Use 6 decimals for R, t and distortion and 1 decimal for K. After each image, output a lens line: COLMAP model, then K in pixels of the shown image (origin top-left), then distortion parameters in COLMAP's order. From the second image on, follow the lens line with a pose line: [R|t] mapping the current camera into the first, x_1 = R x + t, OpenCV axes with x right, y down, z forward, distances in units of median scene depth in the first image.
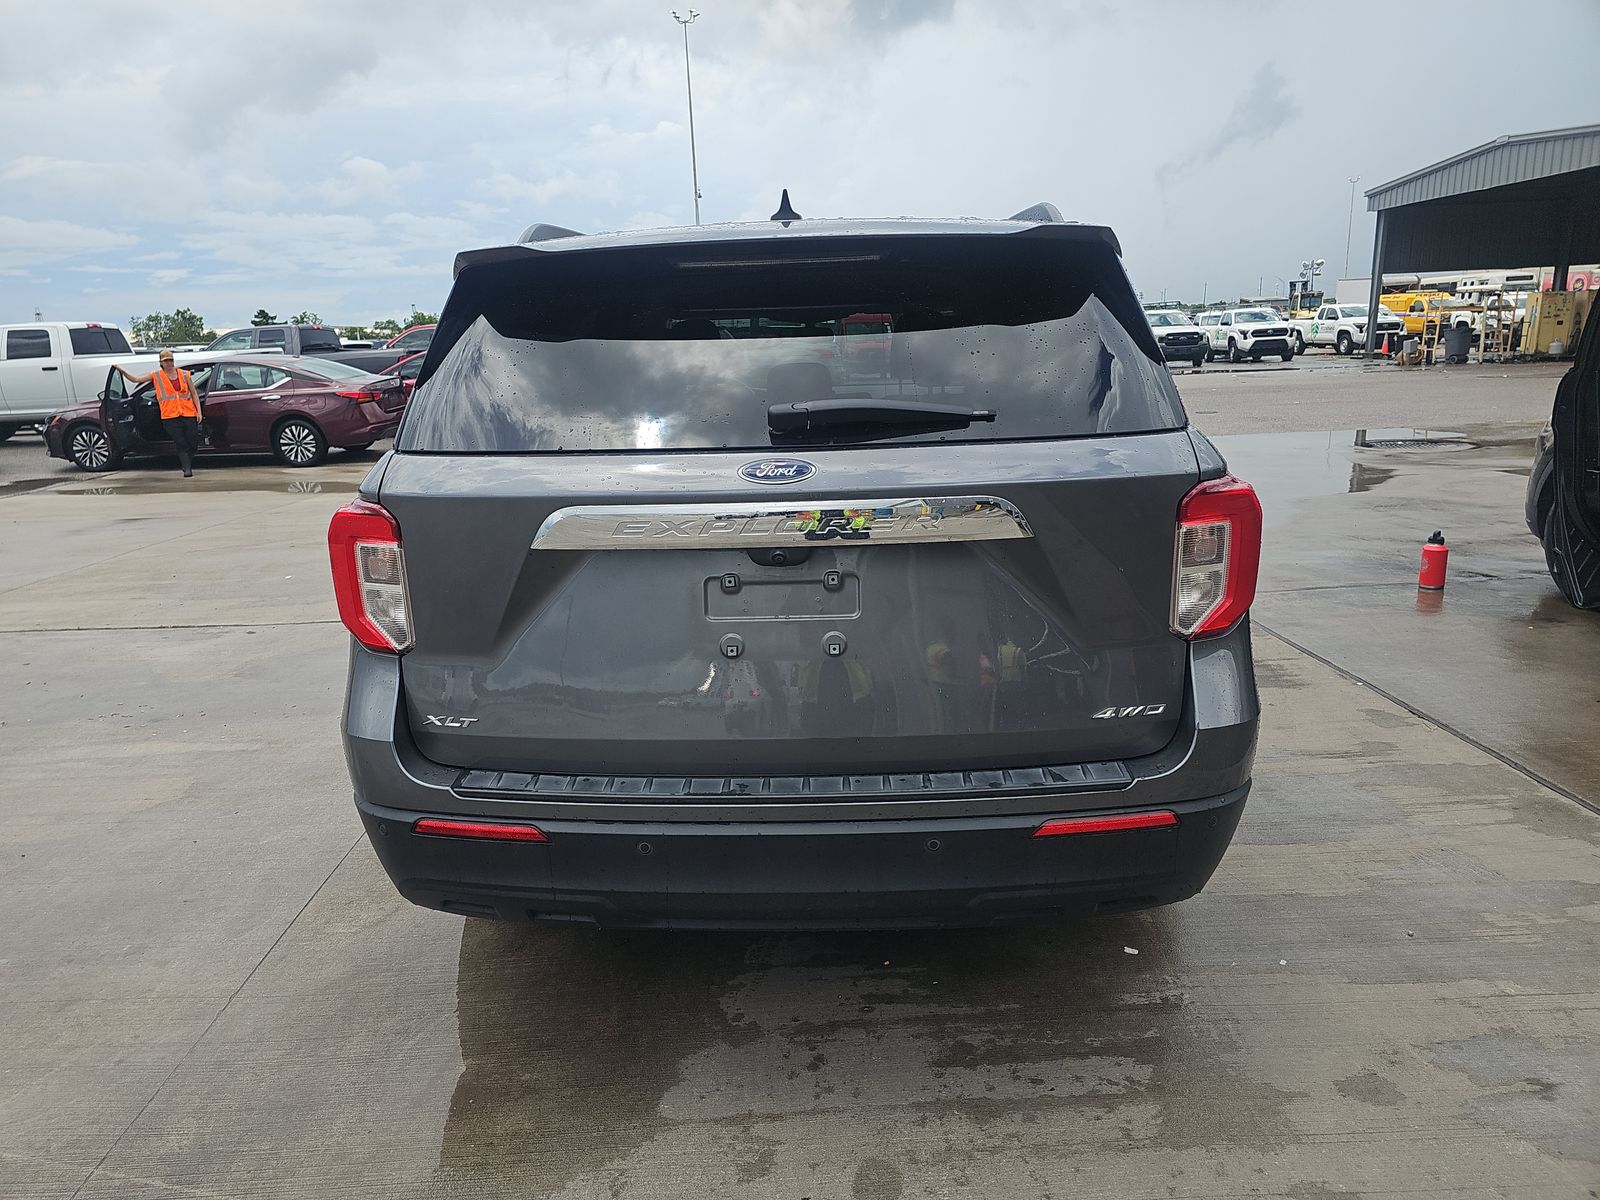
lens RADIAL K [[1089.6, 0, 785.1], [0, 1089.6, 607.1], [0, 0, 1]] dist [0.031627, -0.015083]
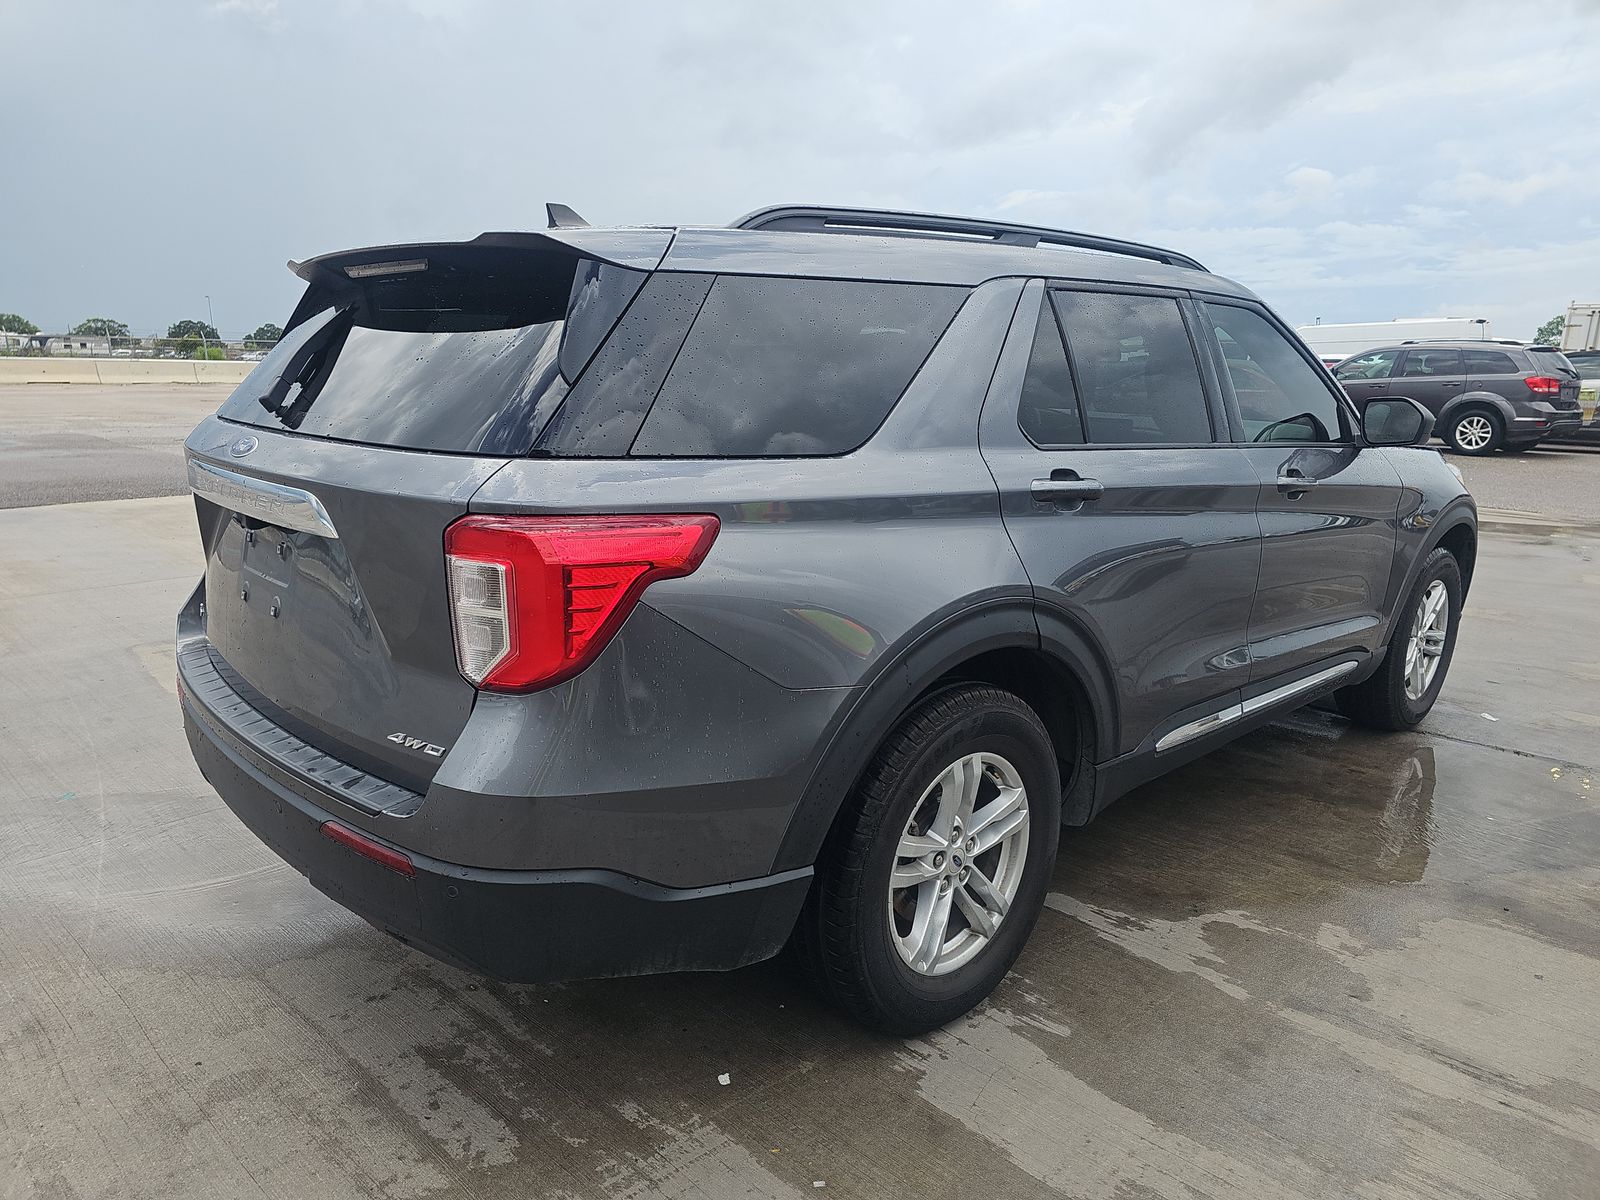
lens RADIAL K [[1089.6, 0, 796.1], [0, 1089.6, 594.8], [0, 0, 1]] dist [0.031627, -0.015083]
pose [[0.702108, 0.194819, -0.684902, 0.955516], [-0.209008, 0.975862, 0.063323, -0.129745], [0.680706, 0.098690, 0.725879, 0.427832]]
